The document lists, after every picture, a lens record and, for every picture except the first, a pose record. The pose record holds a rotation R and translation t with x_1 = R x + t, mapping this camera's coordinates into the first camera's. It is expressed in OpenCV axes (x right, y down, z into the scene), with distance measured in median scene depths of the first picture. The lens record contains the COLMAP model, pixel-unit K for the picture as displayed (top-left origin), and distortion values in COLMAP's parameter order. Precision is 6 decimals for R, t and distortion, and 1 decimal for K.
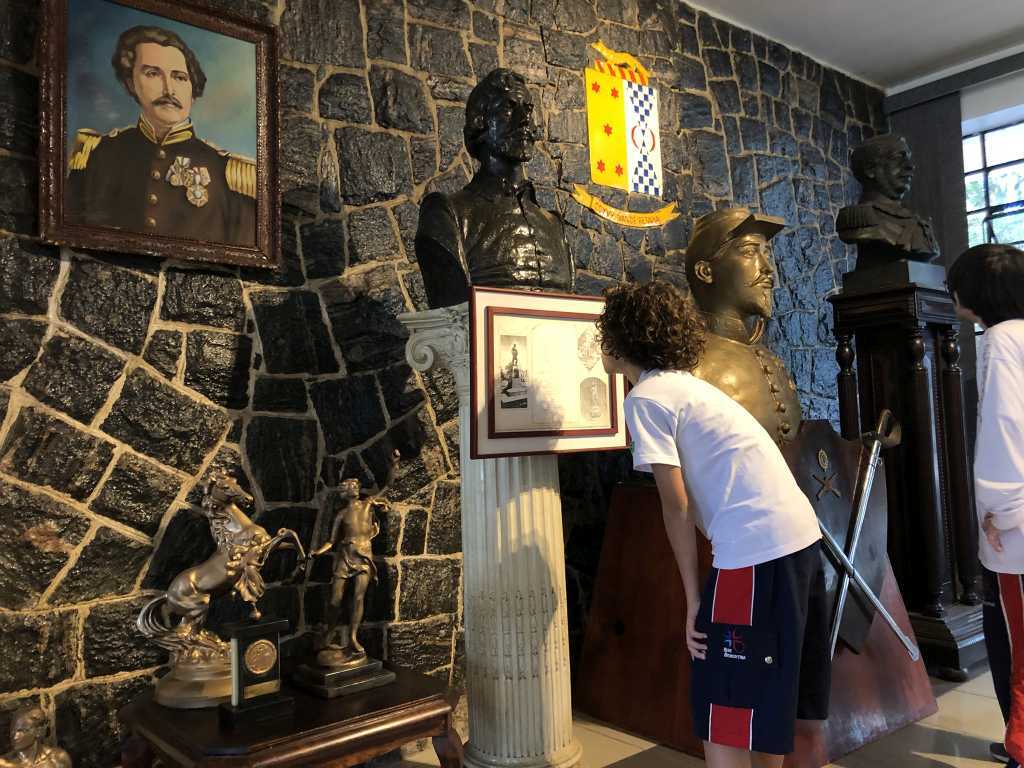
lens RADIAL K [[835.7, 0, 511.3], [0, 835.7, 379.4], [0, 0, 1]] dist [0.031648, -0.029855]
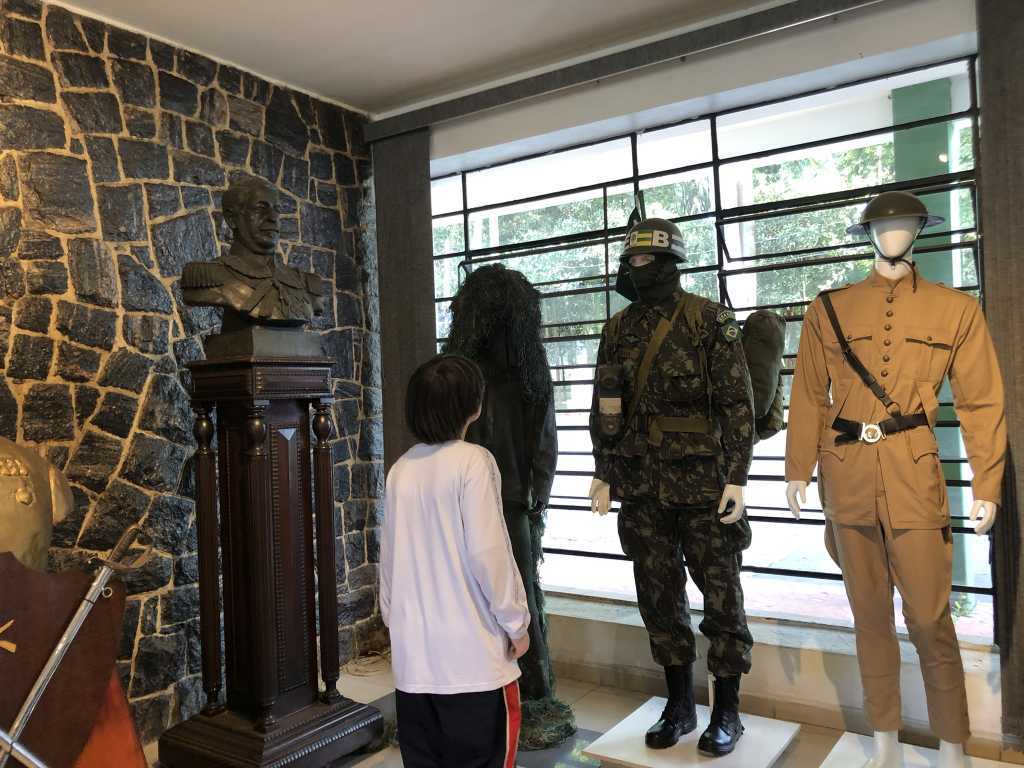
lens RADIAL K [[835.7, 0, 517.8], [0, 835.7, 391.7], [0, 0, 1]] dist [0.031648, -0.029855]
pose [[0.959013, 0.004815, 0.283320, 0.464154], [-0.018013, 0.998869, 0.043998, -0.113757], [-0.282788, -0.047298, 0.958016, 0.071783]]
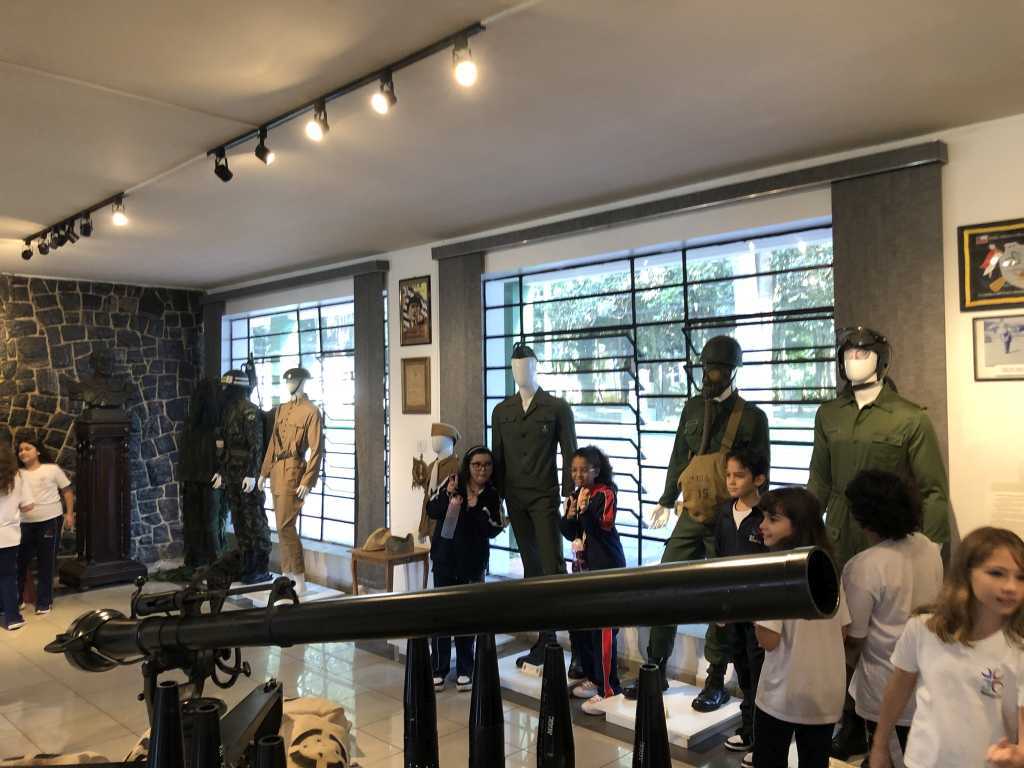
lens RADIAL K [[835.7, 0, 513.3], [0, 835.7, 380.8], [0, 0, 1]] dist [0.031648, -0.029855]
pose [[0.995879, 0.026836, 0.086635, 1.331217], [-0.030049, 0.998900, 0.035999, -0.317271], [-0.085574, -0.038454, 0.995589, -1.277282]]
